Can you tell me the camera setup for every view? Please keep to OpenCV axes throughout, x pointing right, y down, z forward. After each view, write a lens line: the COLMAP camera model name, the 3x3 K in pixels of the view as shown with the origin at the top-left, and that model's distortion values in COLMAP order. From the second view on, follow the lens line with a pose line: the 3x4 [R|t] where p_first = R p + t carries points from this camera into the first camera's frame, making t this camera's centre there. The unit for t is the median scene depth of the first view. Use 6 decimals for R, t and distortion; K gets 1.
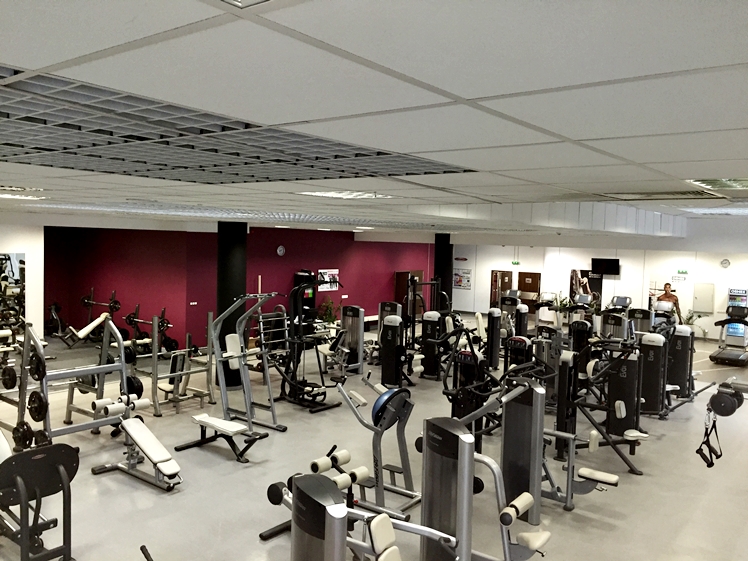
lens RADIAL K [[637.5, 0, 373.0], [0, 637.5, 280.7], [0, 0, 1]] dist [0.082762, -0.115748]
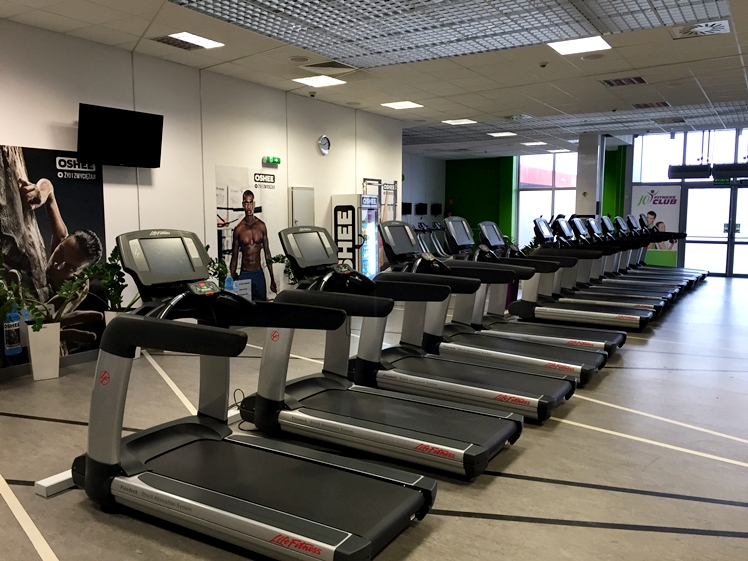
lens RADIAL K [[637.5, 0, 372.1], [0, 637.5, 280.6], [0, 0, 1]] dist [0.082762, -0.115748]
pose [[-0.106463, -0.134887, 0.985125, 0.111235], [0.059690, 0.988102, 0.141745, 0.013707], [-0.992523, 0.073892, -0.097145, 1.871508]]
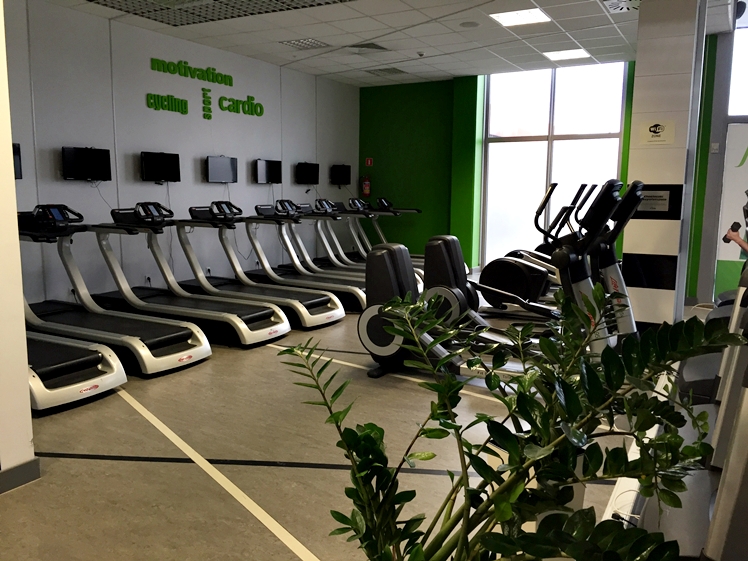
lens RADIAL K [[637.5, 0, 372.9], [0, 637.5, 276.8], [0, 0, 1]] dist [0.082762, -0.115748]
pose [[-0.152688, -0.169208, 0.973681, 0.880486], [0.051873, 0.982503, 0.178875, 0.061117], [-0.986912, 0.077820, -0.141239, 1.606303]]
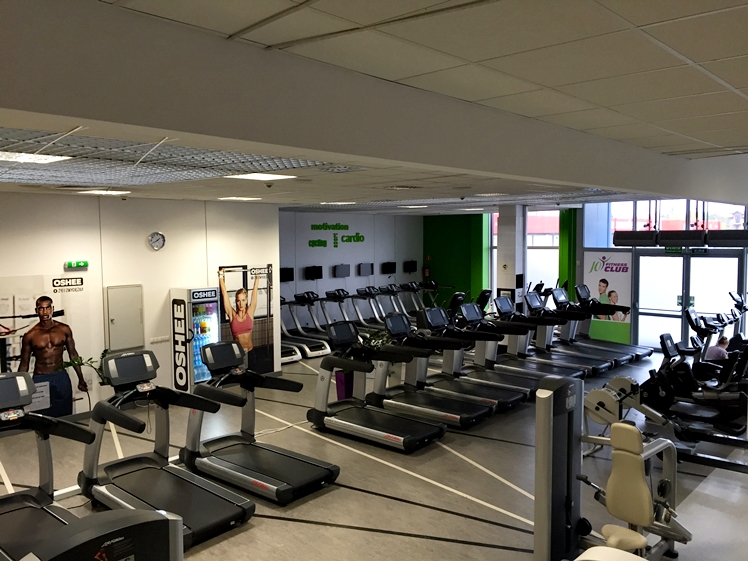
lens RADIAL K [[637.5, 0, 373.8], [0, 637.5, 277.8], [0, 0, 1]] dist [0.082762, -0.115748]
pose [[0.065508, -0.097672, 0.993060, 0.132514], [0.073754, 0.992950, 0.092796, -0.058780], [-0.995123, 0.067163, 0.072250, 1.478004]]
